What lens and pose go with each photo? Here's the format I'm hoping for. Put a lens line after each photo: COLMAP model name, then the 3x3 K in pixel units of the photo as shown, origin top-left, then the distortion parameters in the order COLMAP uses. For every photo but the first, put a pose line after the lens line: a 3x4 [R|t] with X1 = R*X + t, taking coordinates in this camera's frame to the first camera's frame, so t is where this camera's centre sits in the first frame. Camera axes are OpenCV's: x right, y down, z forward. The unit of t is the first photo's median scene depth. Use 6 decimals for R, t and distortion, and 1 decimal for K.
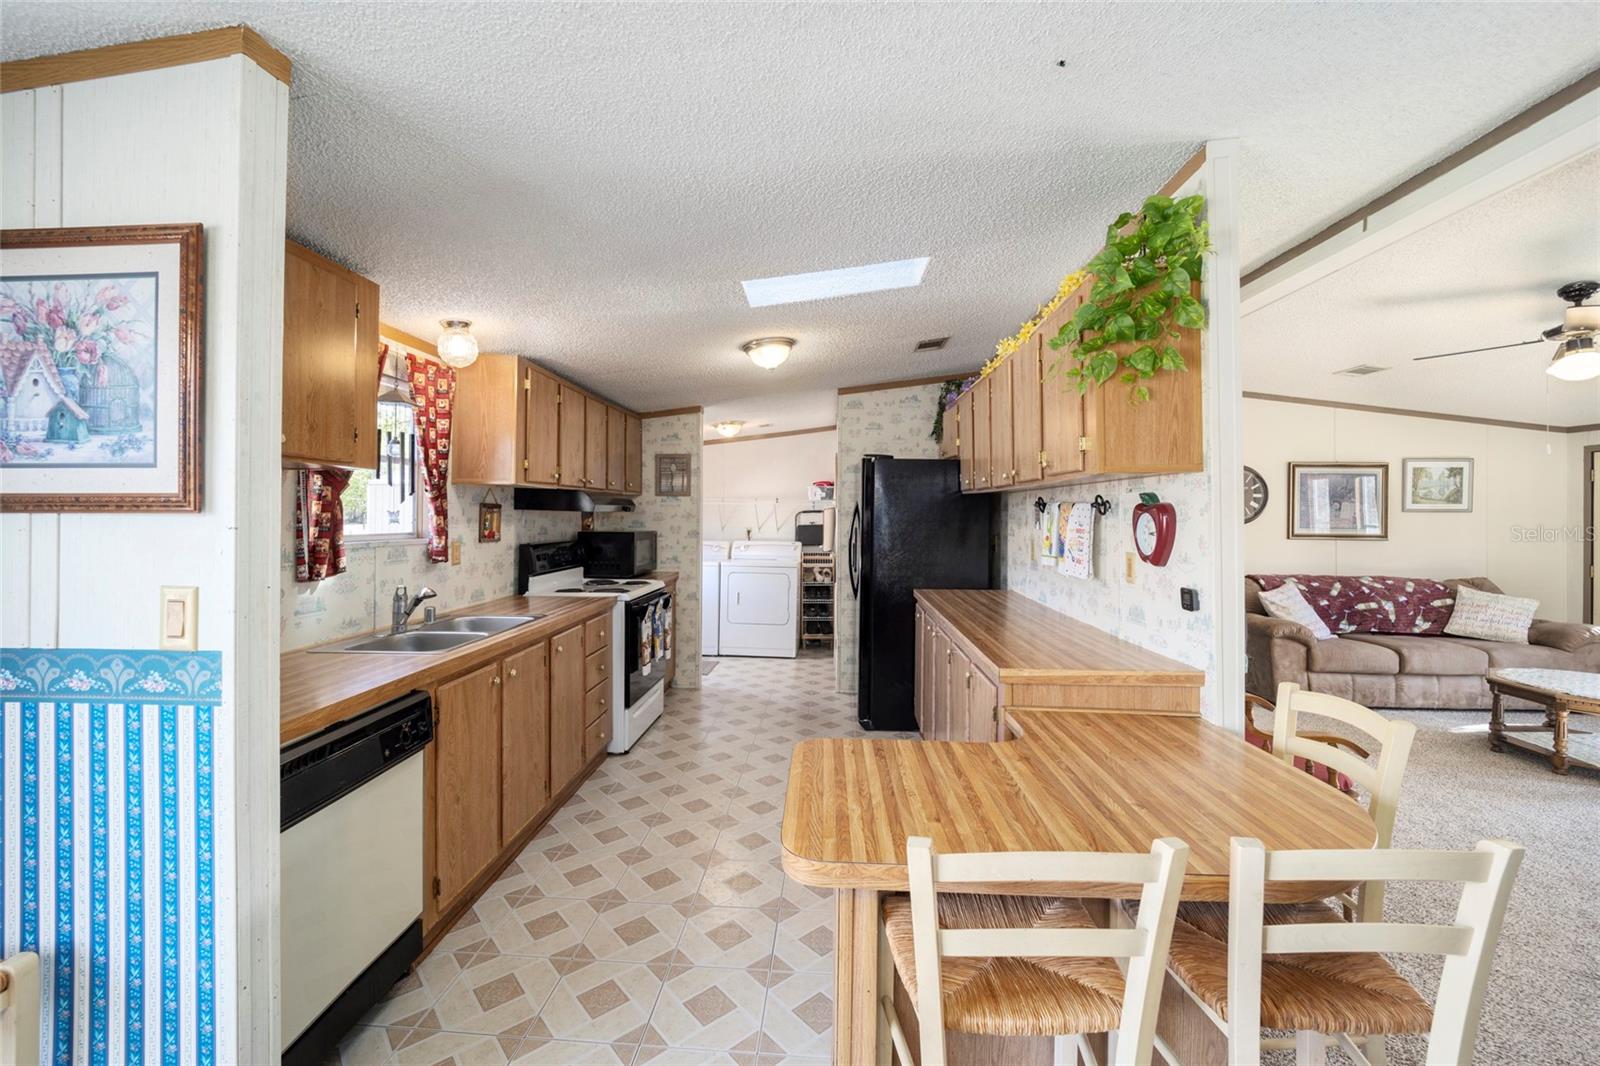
lens RADIAL K [[654.1, 0, 800.5], [0, 654.1, 511.2], [0, 0, 1]] dist [-0.002509, 0.000024]
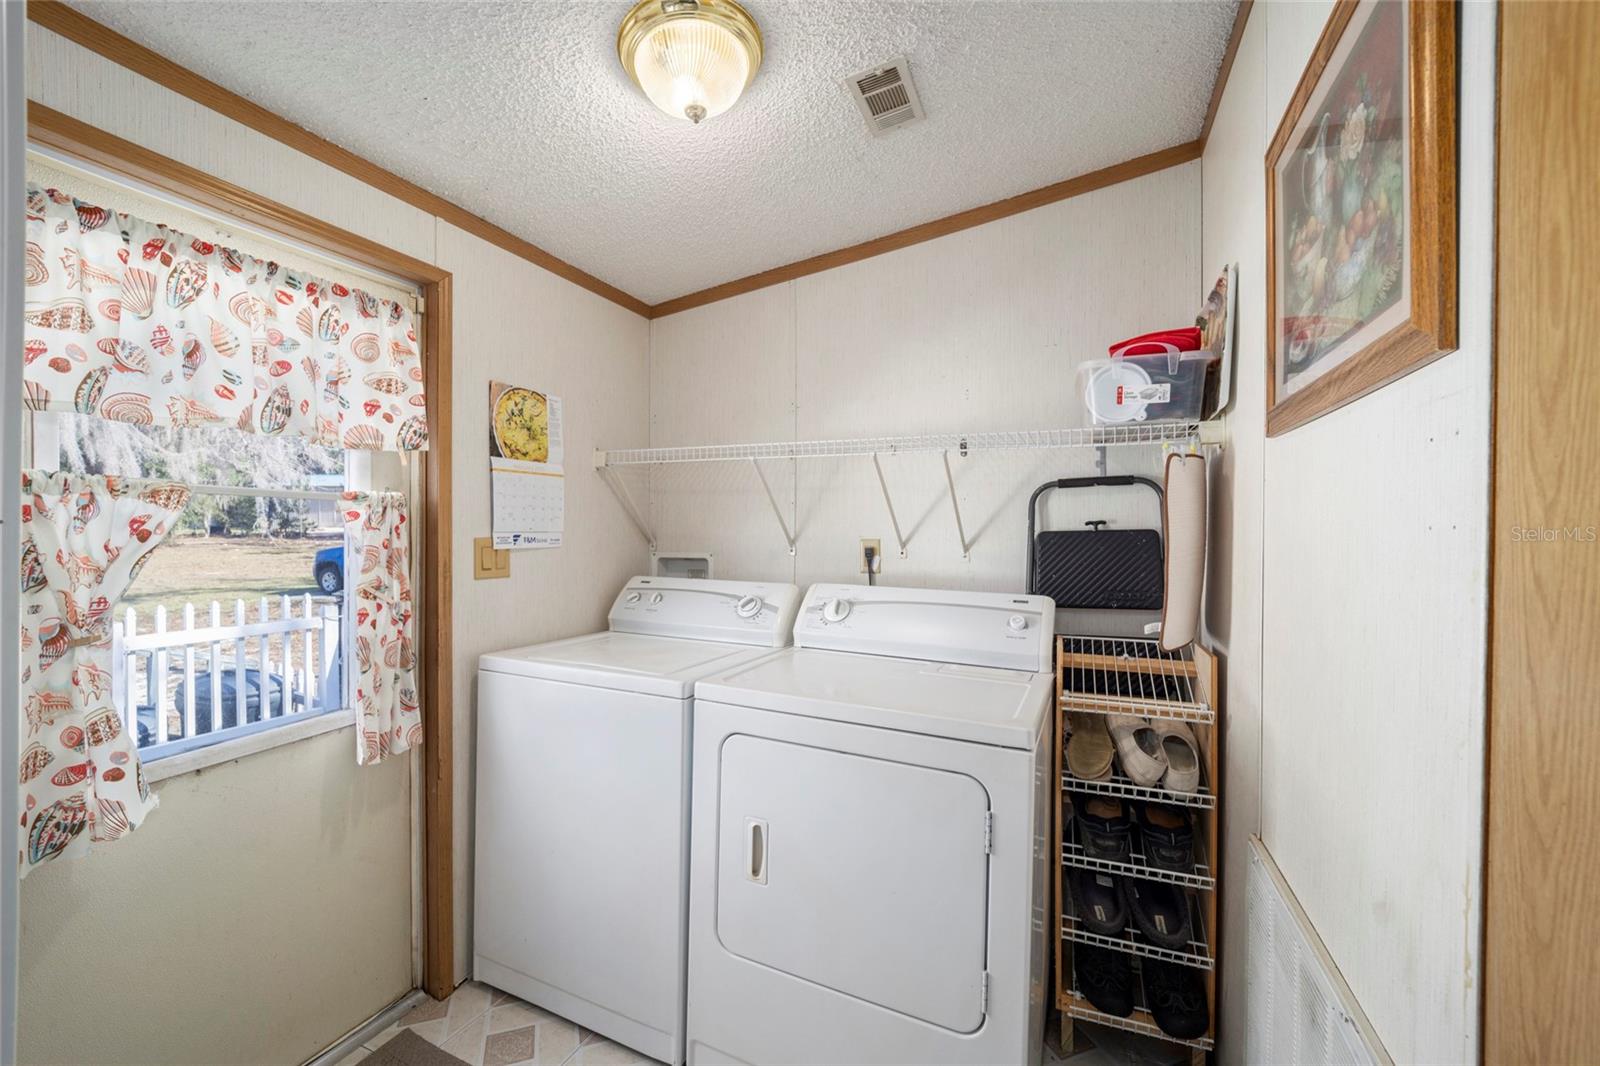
lens RADIAL K [[645.4, 0, 796.2], [0, 645.4, 537.2], [0, 0, 1]] dist [-0.005436, 0.000181]
pose [[0.932289, 0.001374, -0.361712, -0.001869], [0.003760, 0.999902, 0.013489, 0.030326], [0.361696, -0.013936, 0.932192, 1.104568]]
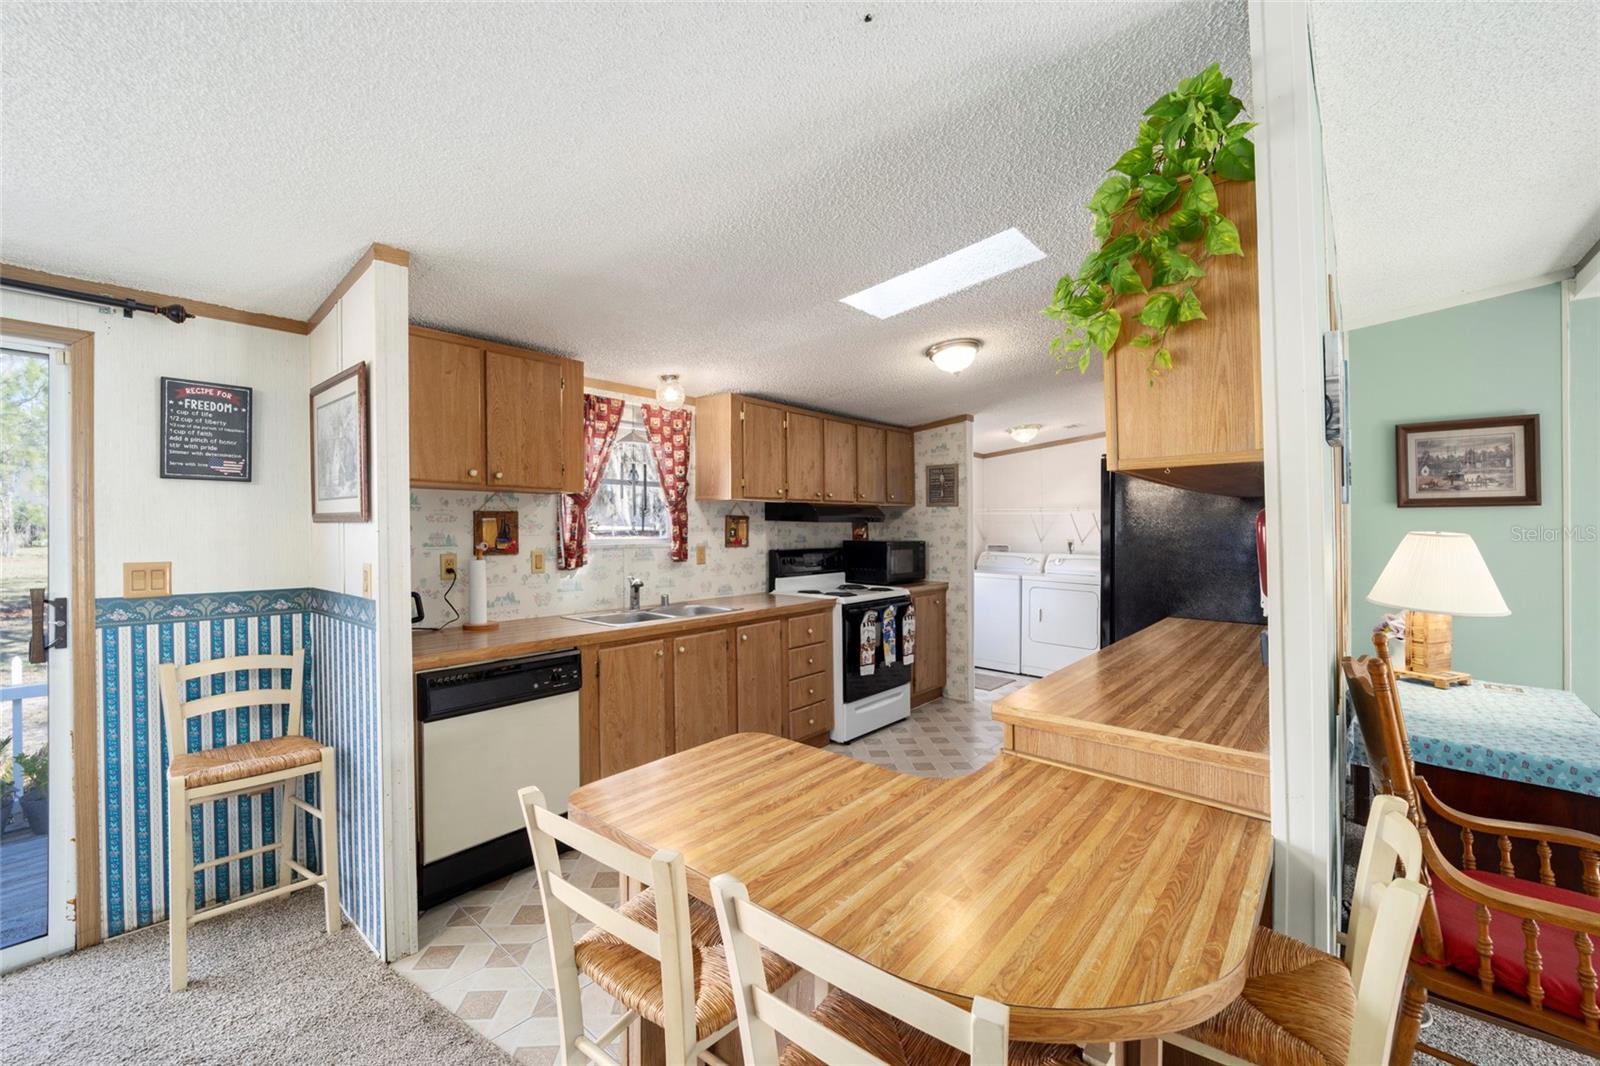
lens RADIAL K [[658.3, 0, 800.9], [0, 658.3, 525.3], [0, 0, 1]] dist [-0.005192, 0.000236]
pose [[0.794809, 0.000499, -0.606860, 0.279366], [0.002264, 0.999990, 0.003787, 0.001533], [0.606856, -0.004384, 0.794800, 0.071345]]
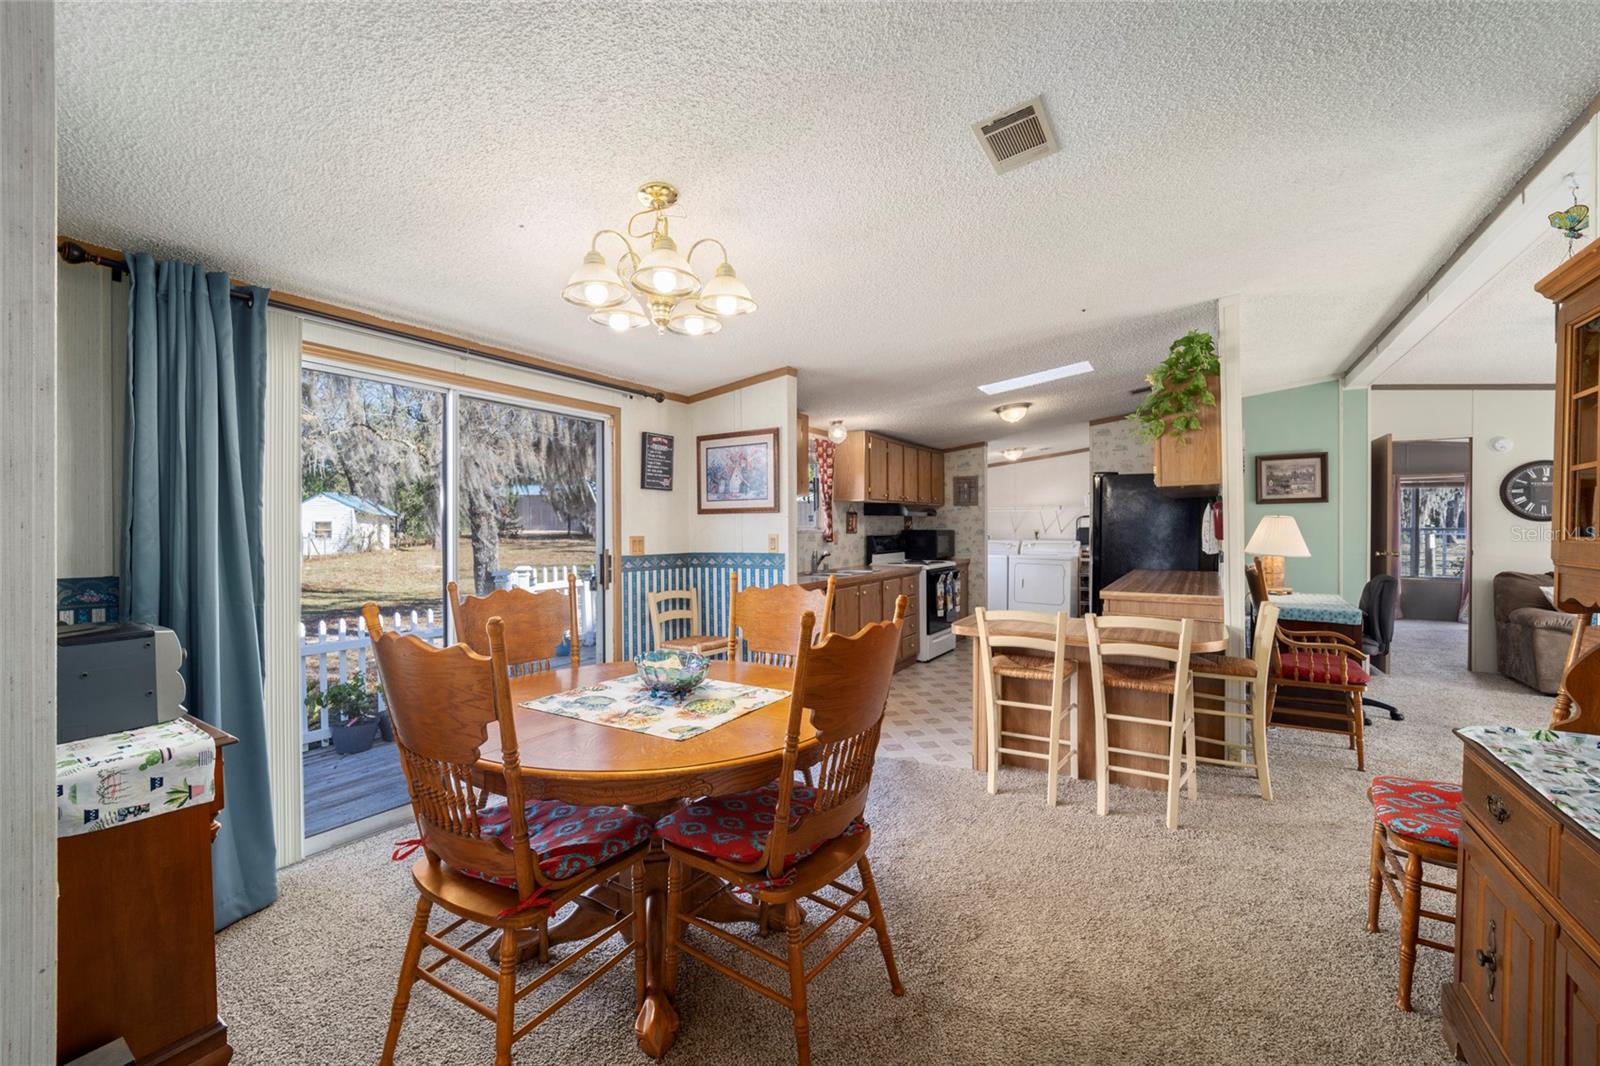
lens RADIAL K [[645.4, 0, 796.2], [0, 645.4, 537.2], [0, 0, 1]] dist [-0.005436, 0.000181]
pose [[0.869300, -0.000068, -0.494285, 0.205158], [0.010652, 0.999770, 0.018596, 0.017450], [0.494170, -0.021431, 0.869101, -0.470869]]
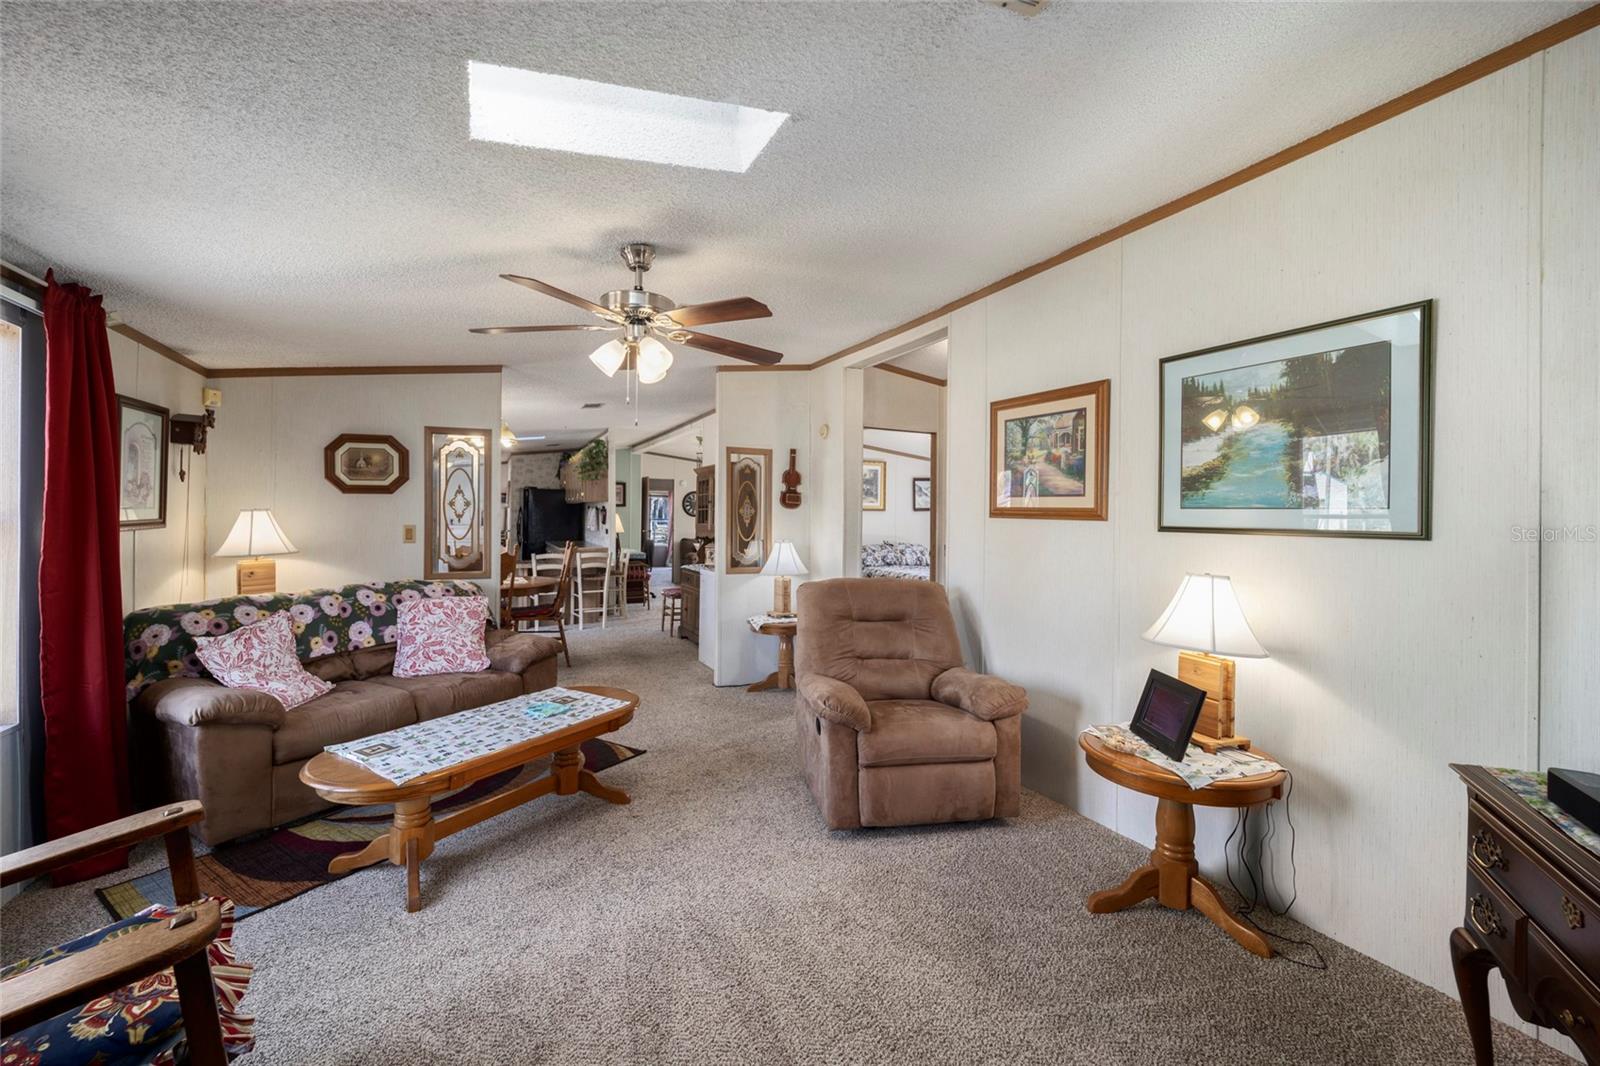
lens RADIAL K [[641.2, 0, 796.7], [0, 641.2, 520.8], [0, 0, 1]] dist [-0.000888, -0.004548]
pose [[0.877136, 0.005192, 0.480214, -0.146767], [-0.013523, 0.999812, 0.013891, -0.003685], [-0.480052, -0.018678, 0.877041, -1.463305]]
